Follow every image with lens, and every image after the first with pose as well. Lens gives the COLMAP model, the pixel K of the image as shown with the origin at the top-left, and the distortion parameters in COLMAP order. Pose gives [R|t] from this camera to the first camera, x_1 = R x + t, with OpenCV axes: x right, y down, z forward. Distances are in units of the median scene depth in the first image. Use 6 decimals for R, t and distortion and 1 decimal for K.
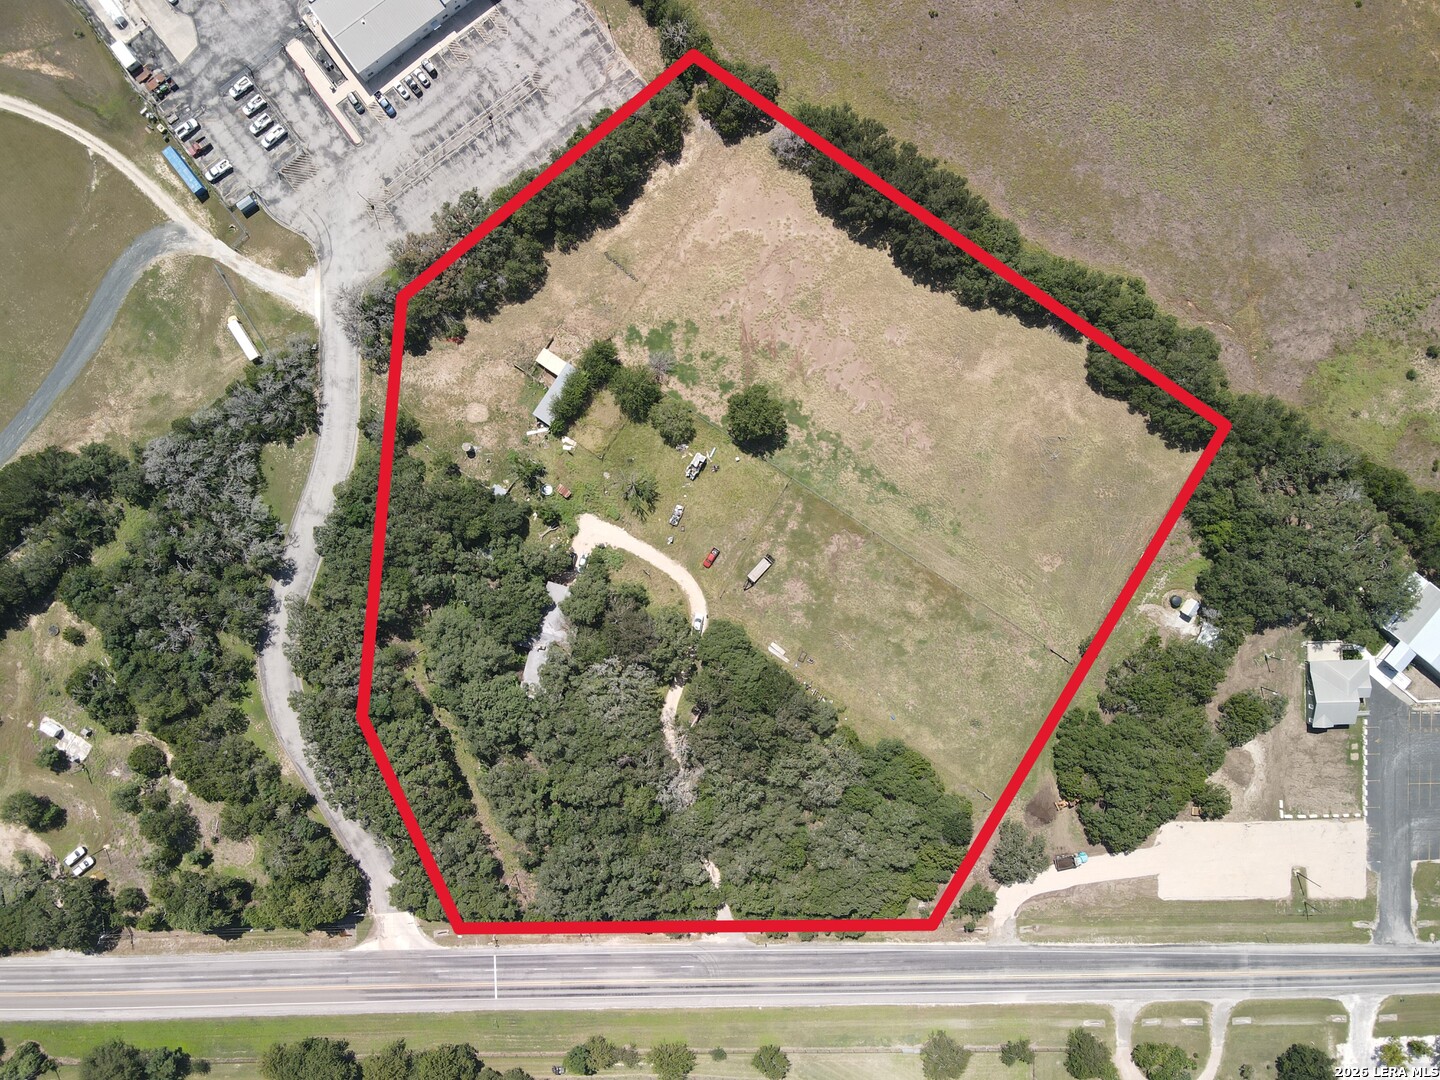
lens RADIAL K [[1056.5, 0, 720.0], [0, 1056.5, 540.0], [0, 0, 1]] dist [0.031926, -0.038112]
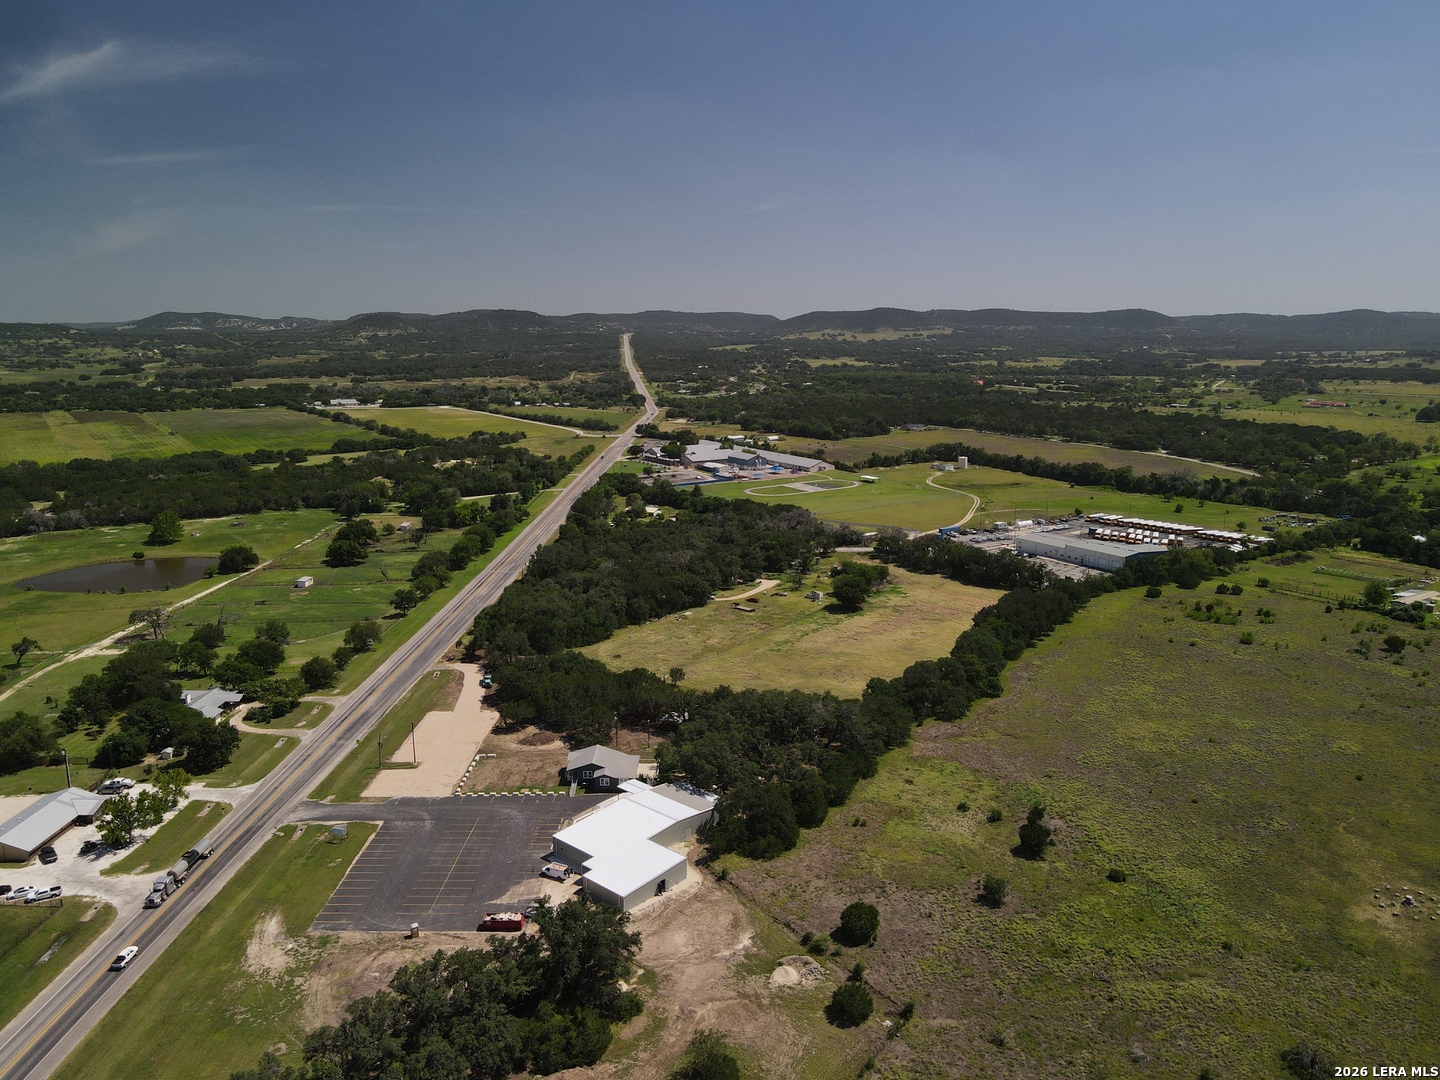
lens RADIAL K [[1070.5, 0, 720.0], [0, 1070.5, 540.0], [0, 0, 1]] dist [-0.016109, 0.051299]
pose [[-0.034918, 0.195897, -0.980003, 1.421856], [-0.998654, -0.044472, 0.026693, 0.025997], [-0.038353, 0.979616, 0.197186, 0.607949]]
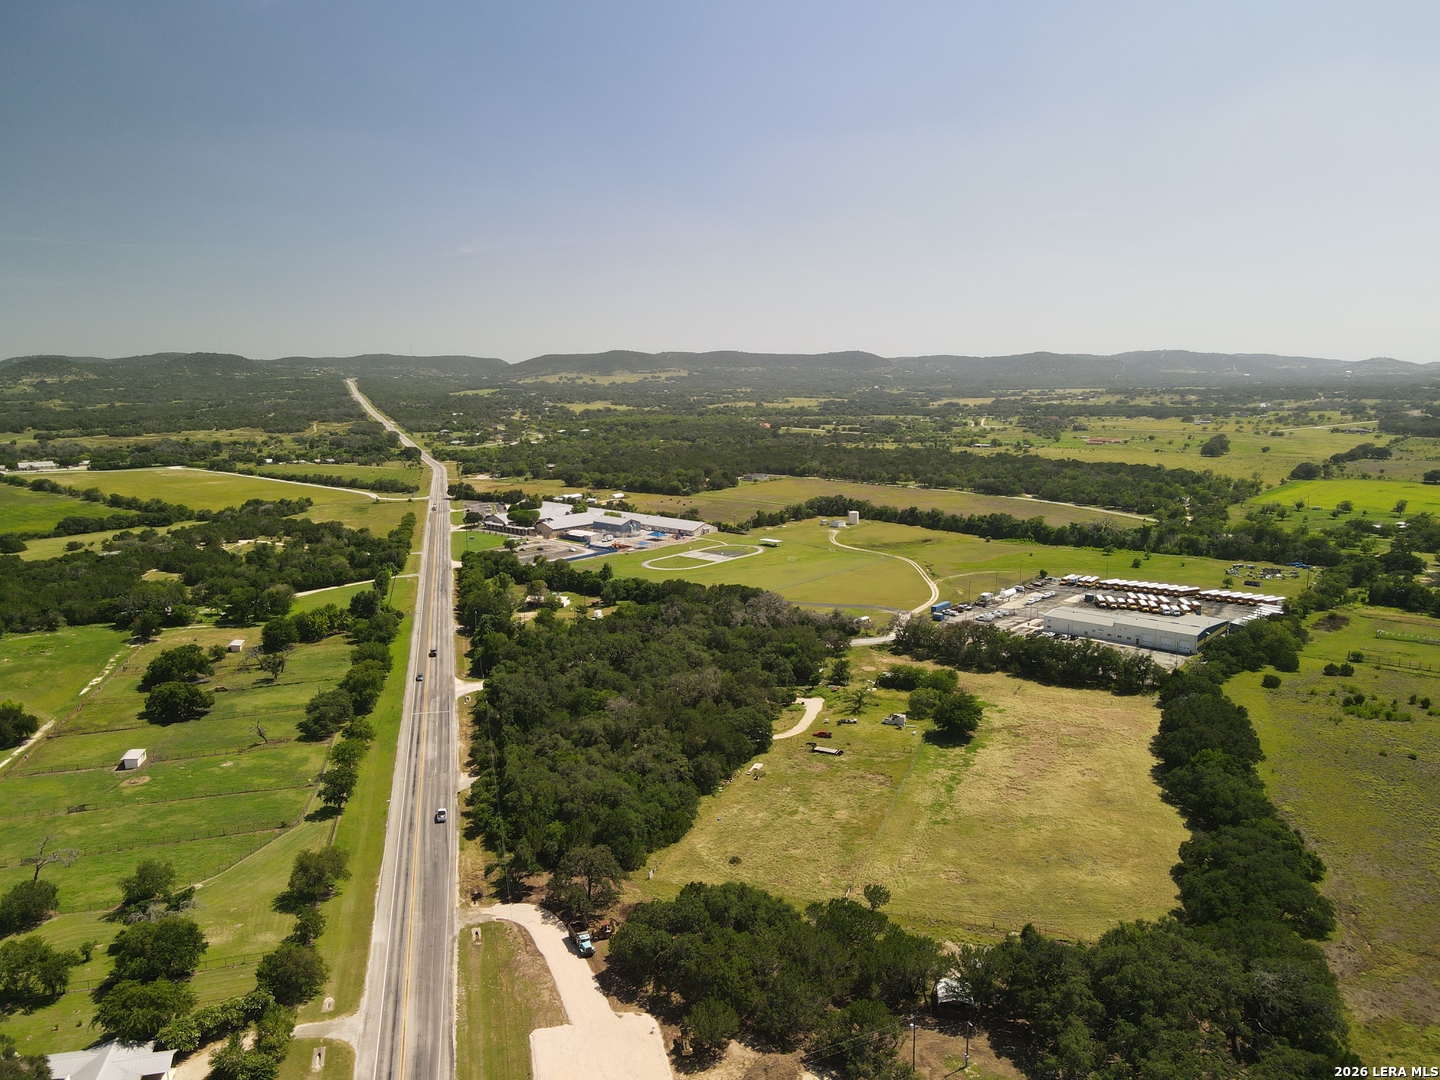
lens RADIAL K [[1070.5, 0, 720.0], [0, 1070.5, 540.0], [0, 0, 1]] dist [-0.016109, 0.051299]
pose [[0.227991, 0.153171, -0.961540, 0.997587], [-0.973157, 0.003995, -0.230109, 0.372936], [-0.031405, 0.988192, 0.149970, 0.617857]]
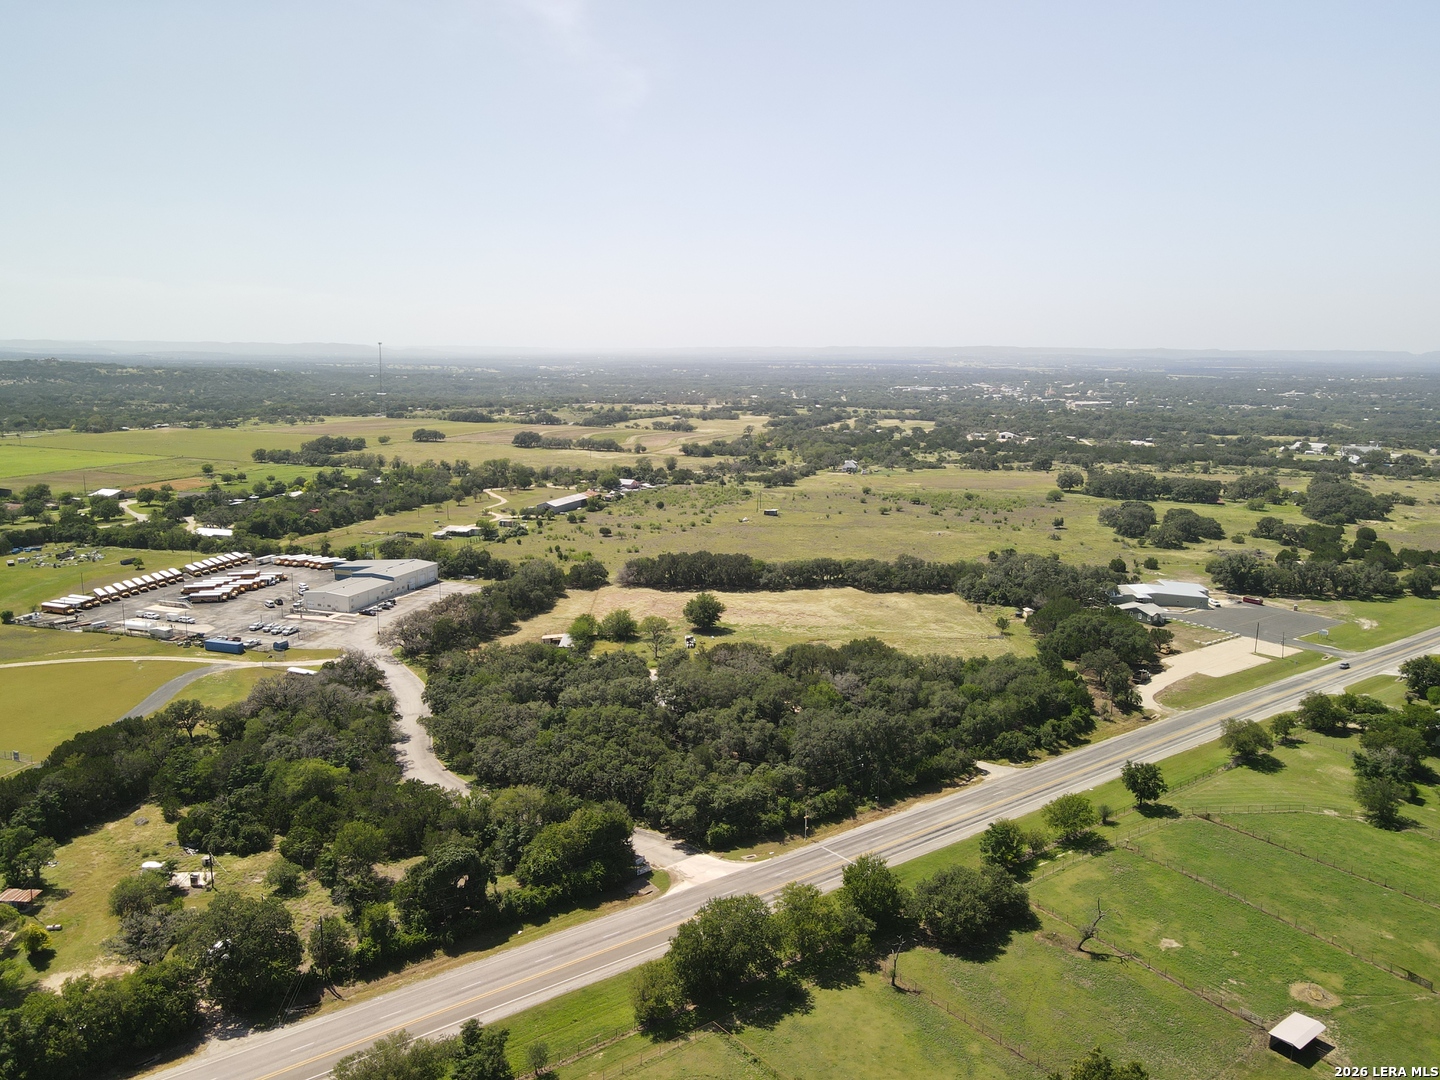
lens RADIAL K [[1022.2, 0, 720.0], [0, 1022.2, 540.0], [0, 0, 1]] dist [-0.048149, 0.113248]
pose [[0.826406, -0.101136, 0.553918, -0.672016], [0.562993, 0.131587, -0.815919, 0.939456], [0.009630, 0.986132, 0.165684, 0.650110]]
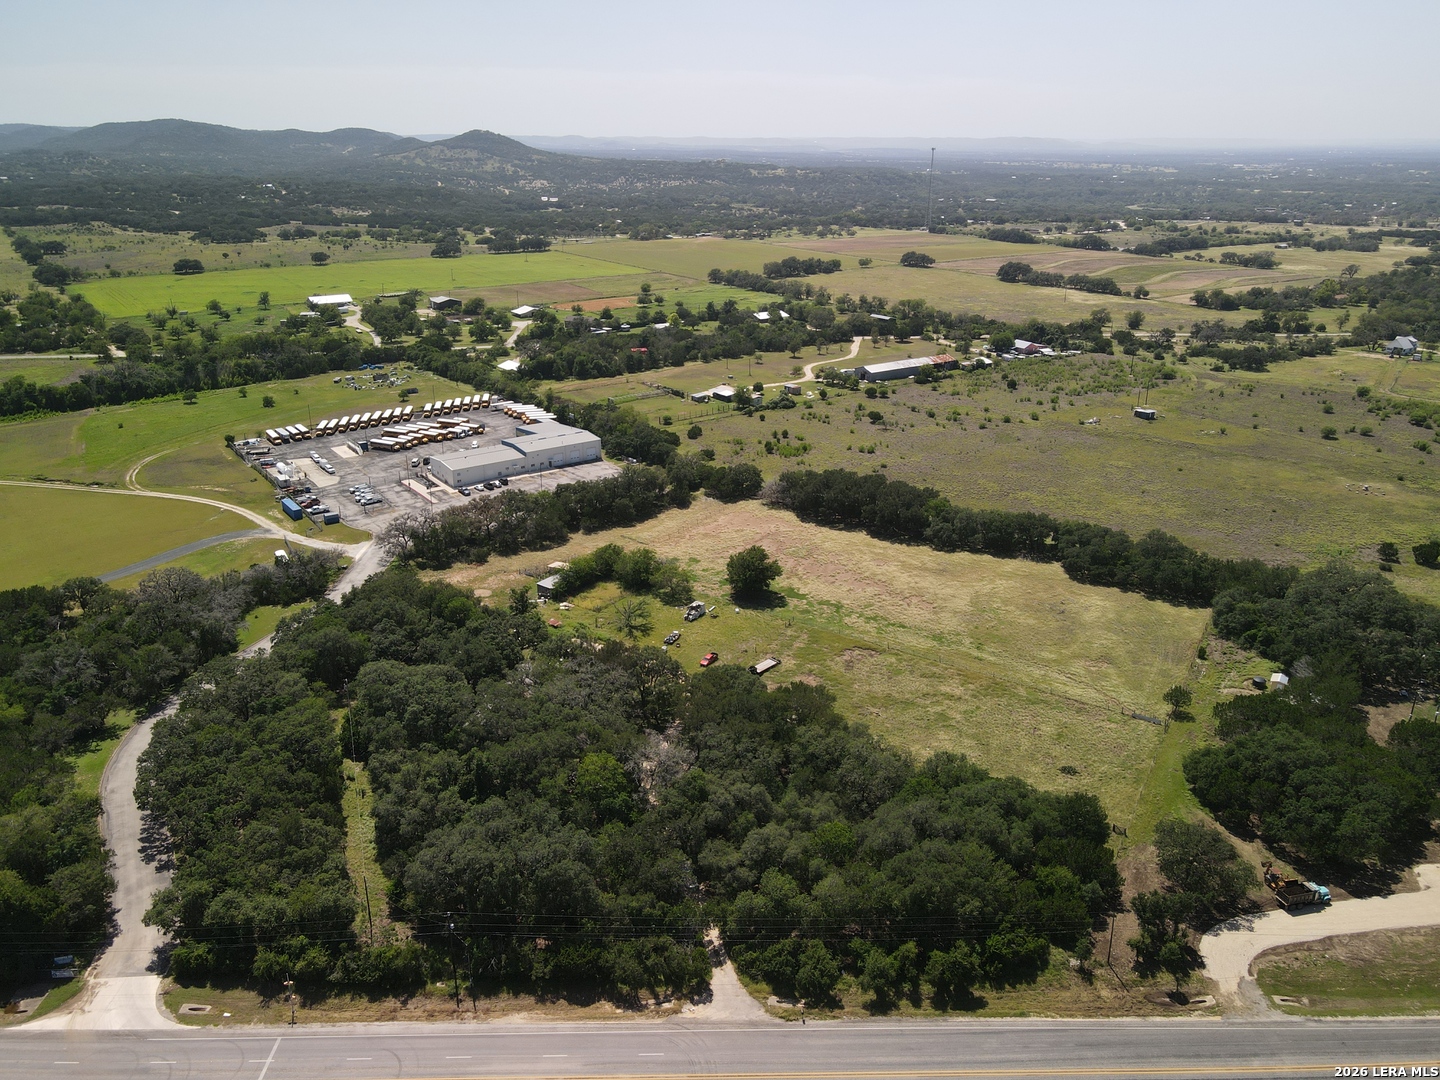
lens RADIAL K [[1056.5, 0, 720.0], [0, 1056.5, 540.0], [0, 0, 1]] dist [0.031926, -0.038112]
pose [[0.999990, -0.001672, -0.004091, 0.004714], [-0.003318, 0.327358, -0.944895, 0.802796], [0.002919, 0.944899, 0.327349, 0.604427]]
